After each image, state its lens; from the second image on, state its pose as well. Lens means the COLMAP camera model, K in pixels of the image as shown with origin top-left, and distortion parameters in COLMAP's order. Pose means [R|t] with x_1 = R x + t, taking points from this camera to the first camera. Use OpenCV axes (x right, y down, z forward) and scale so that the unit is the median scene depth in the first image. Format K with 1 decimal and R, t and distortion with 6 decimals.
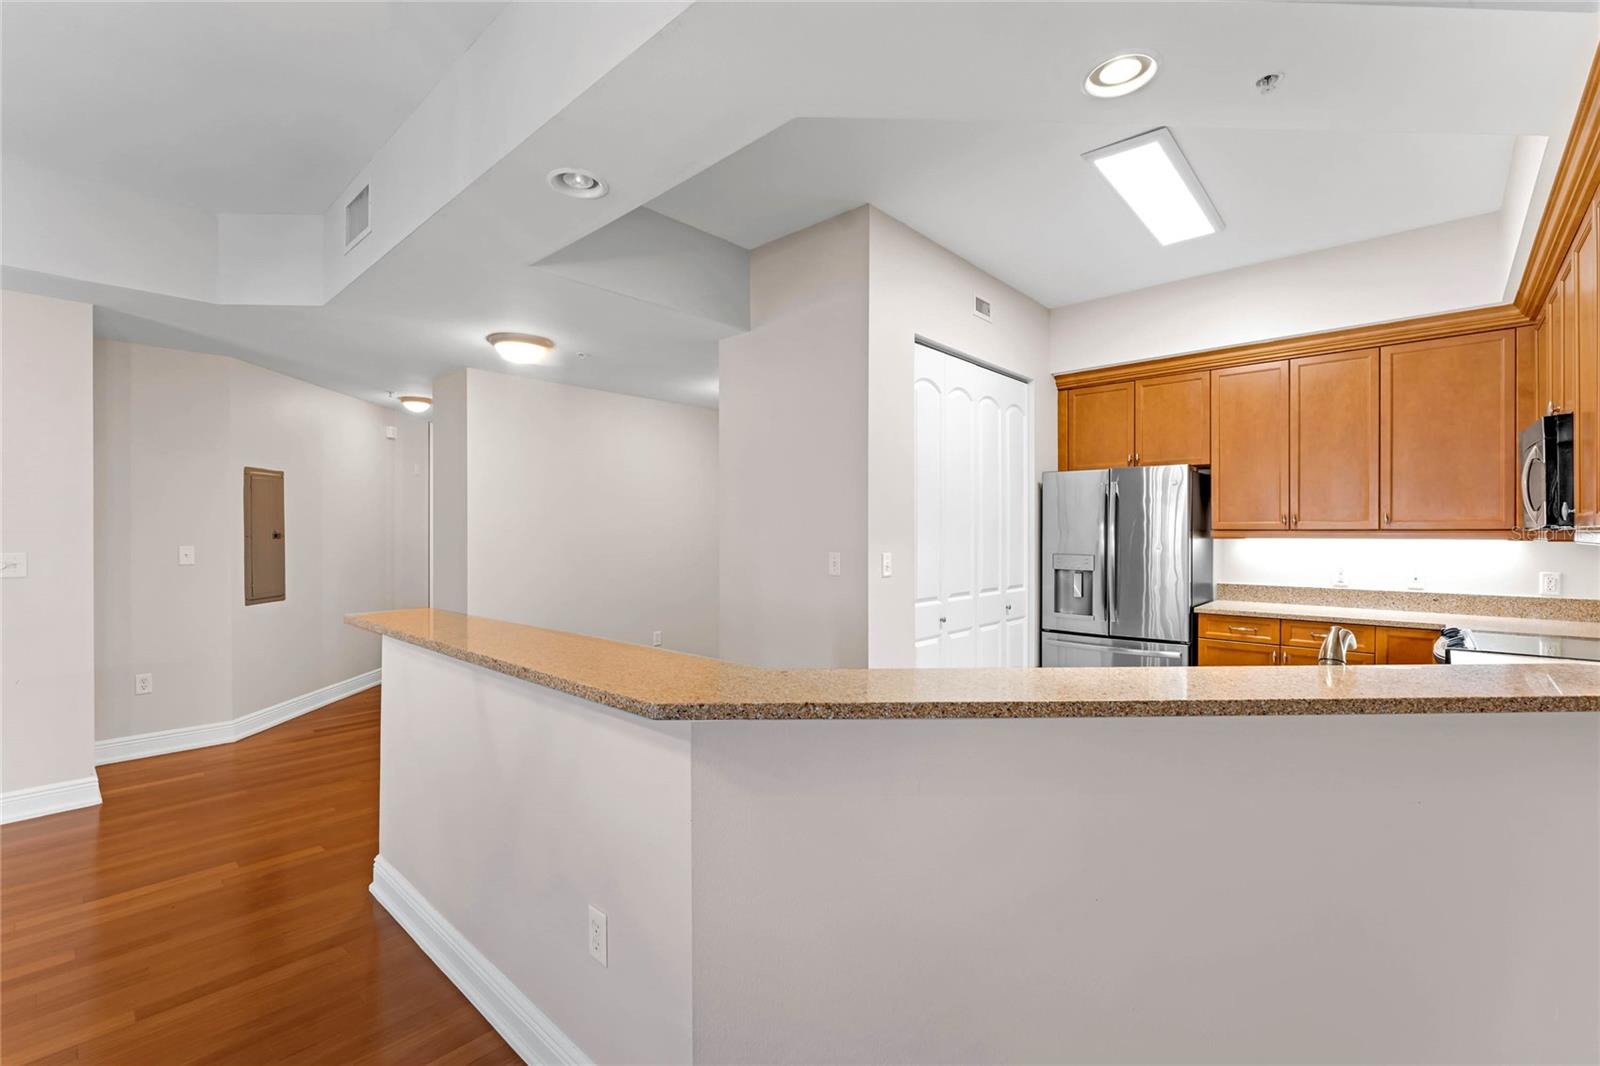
lens RADIAL K [[694.1, 0, 803.3], [0, 694.1, 537.8], [0, 0, 1]] dist [0.000668, 0.000295]
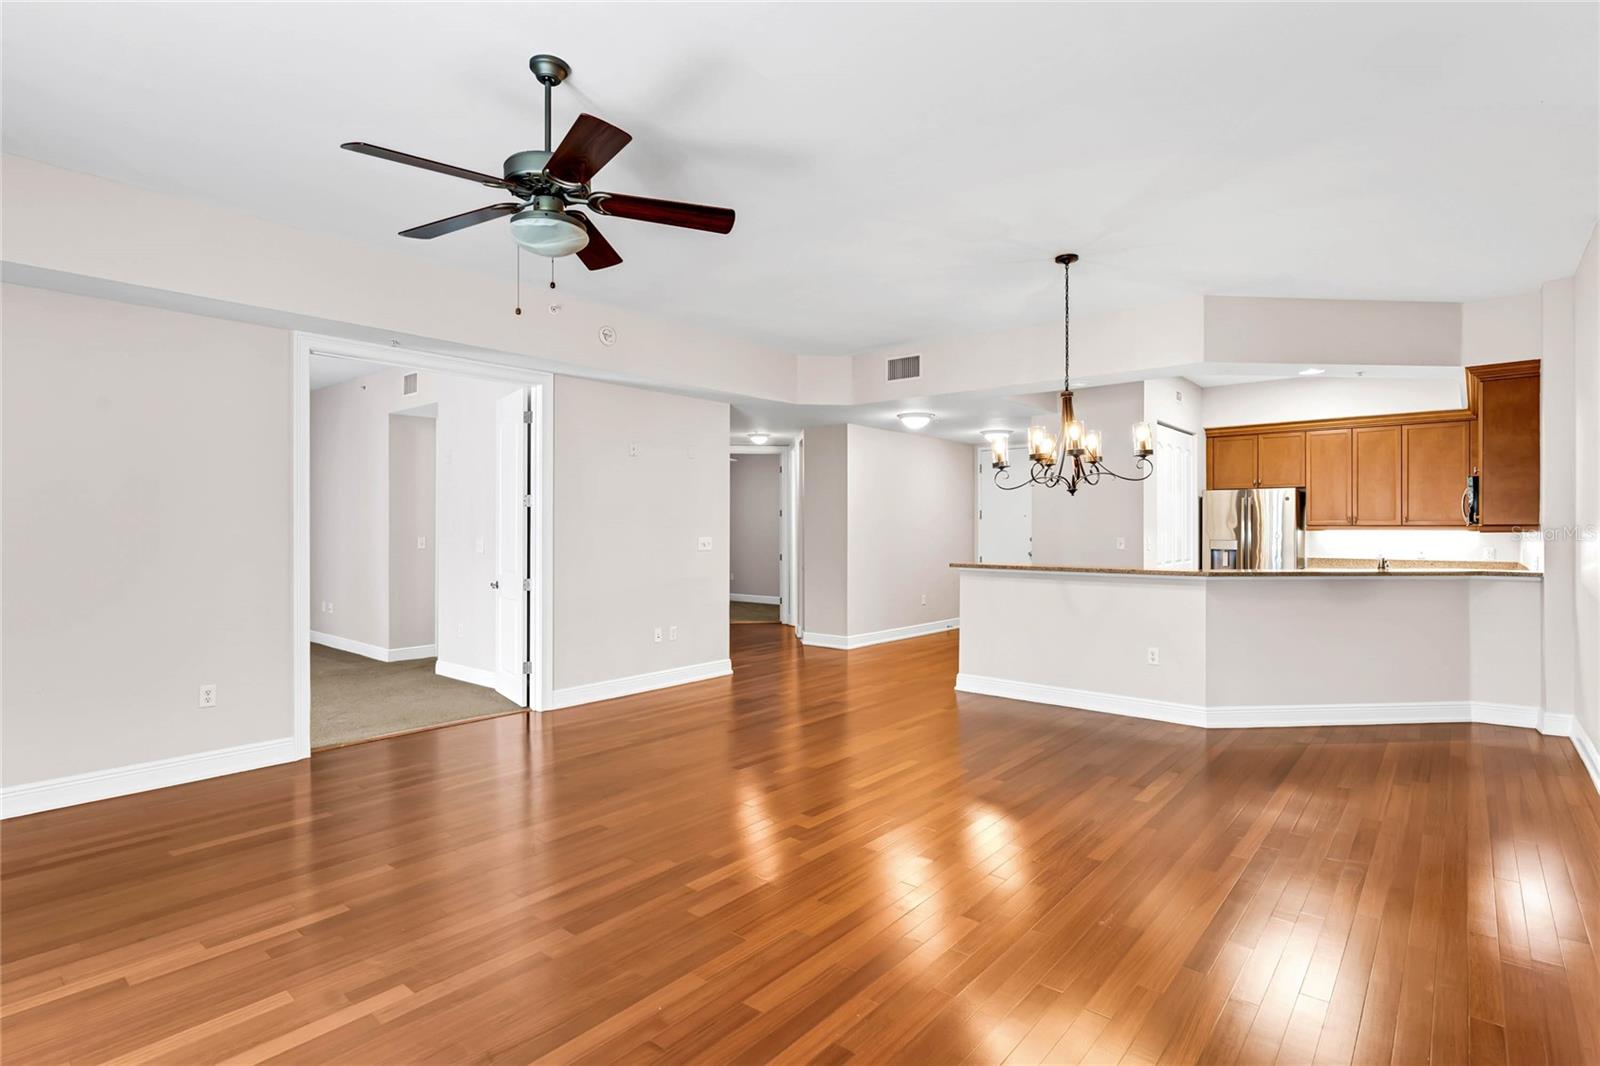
lens RADIAL K [[793.8, 0, 800.0], [0, 793.8, 533.0], [0, 0, 1]] dist [-0.000152, 0.000094]
pose [[0.999267, -0.000692, 0.038273, -0.756834], [0.000771, 0.999998, -0.002030, 0.010460], [-0.038272, 0.002058, 0.999265, -0.933865]]
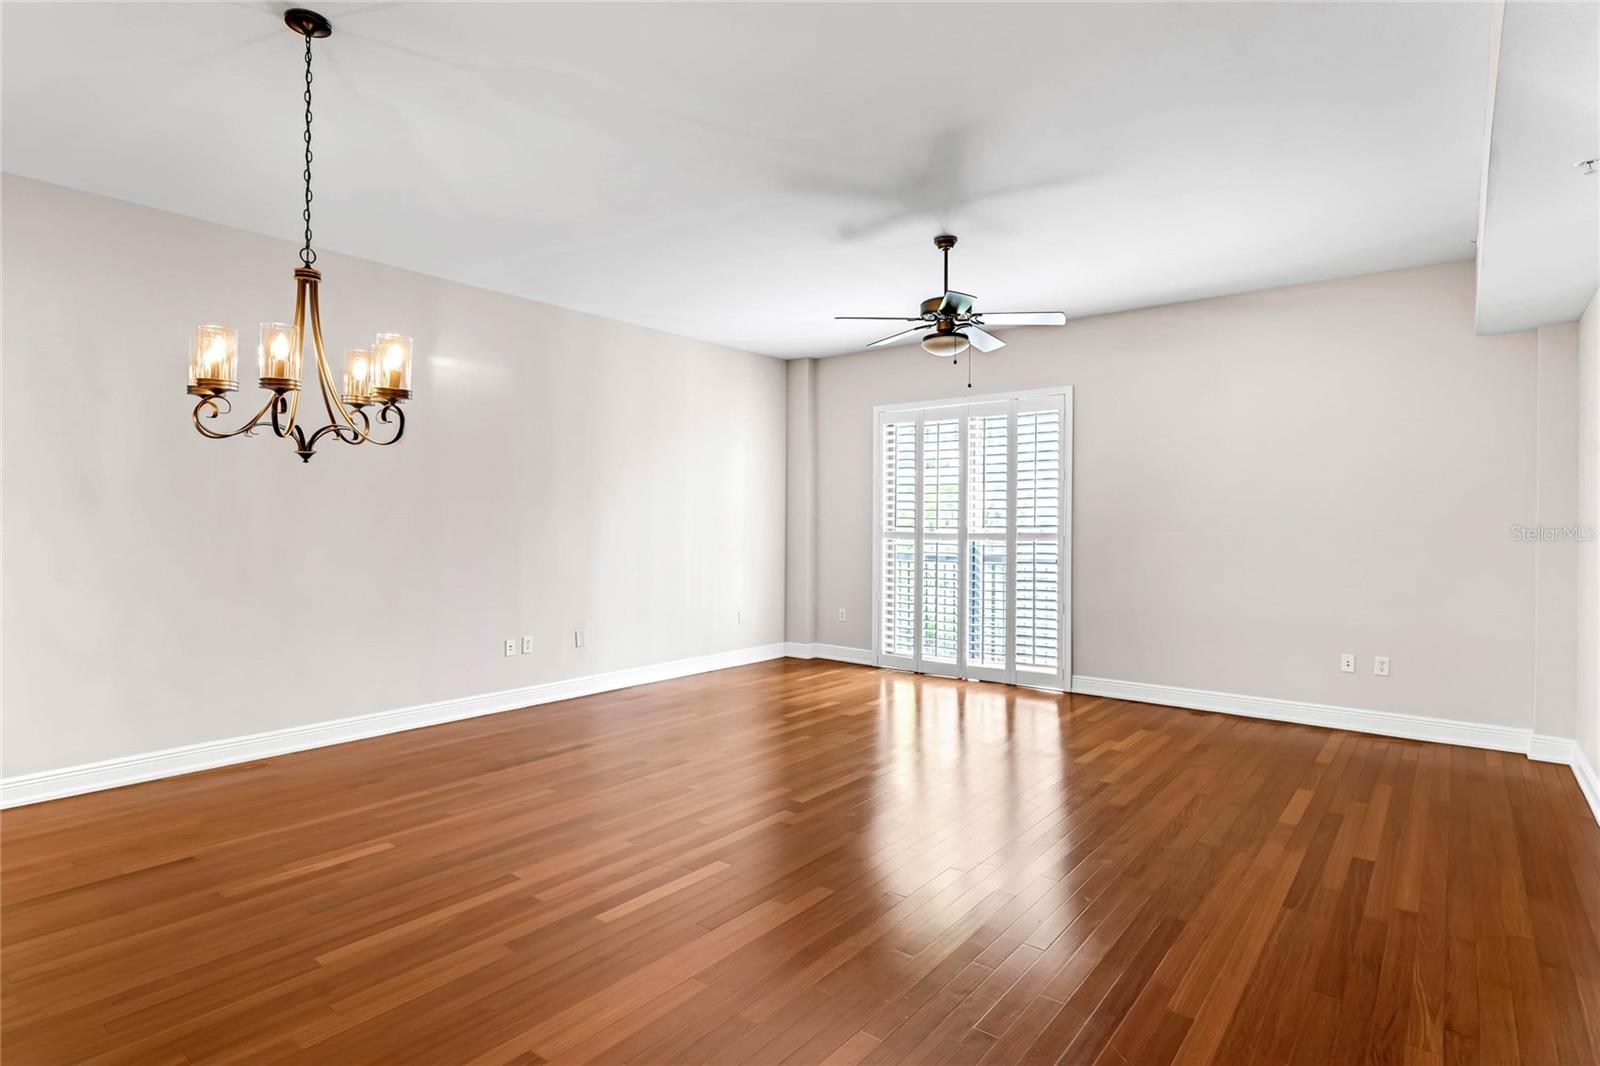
lens RADIAL K [[811.2, 0, 790.3], [0, 811.2, 522.4], [0, 0, 1]] dist [-0.000281, 0.000073]
pose [[-0.998869, -0.003177, -0.047451, -0.678225], [-0.003723, 0.999928, 0.011413, -0.006116], [0.047411, 0.011577, -0.998808, 0.806899]]
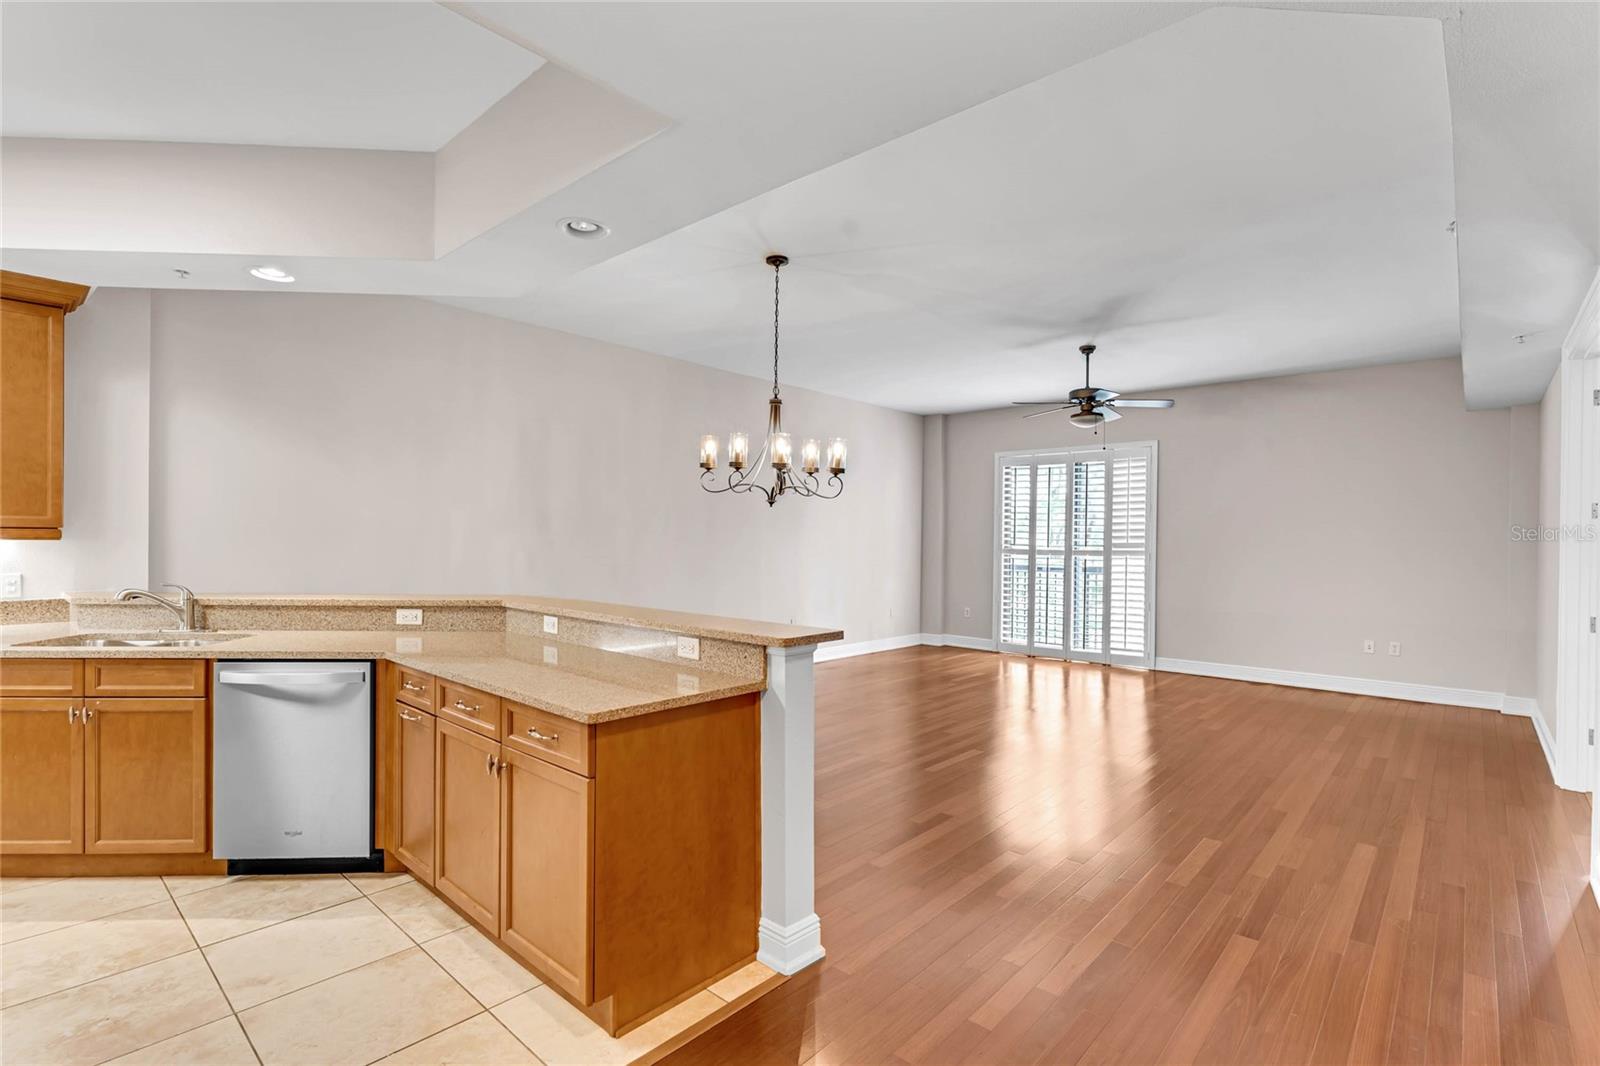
lens RADIAL K [[751.3, 0, 797.5], [0, 751.3, 539.7], [0, 0, 1]] dist [-0.002754, 0.000149]
pose [[-0.999931, -0.011132, -0.003776, -0.366671], [-0.011176, 0.999866, 0.011955, -0.011071], [0.003643, 0.011997, -0.999921, 1.196621]]
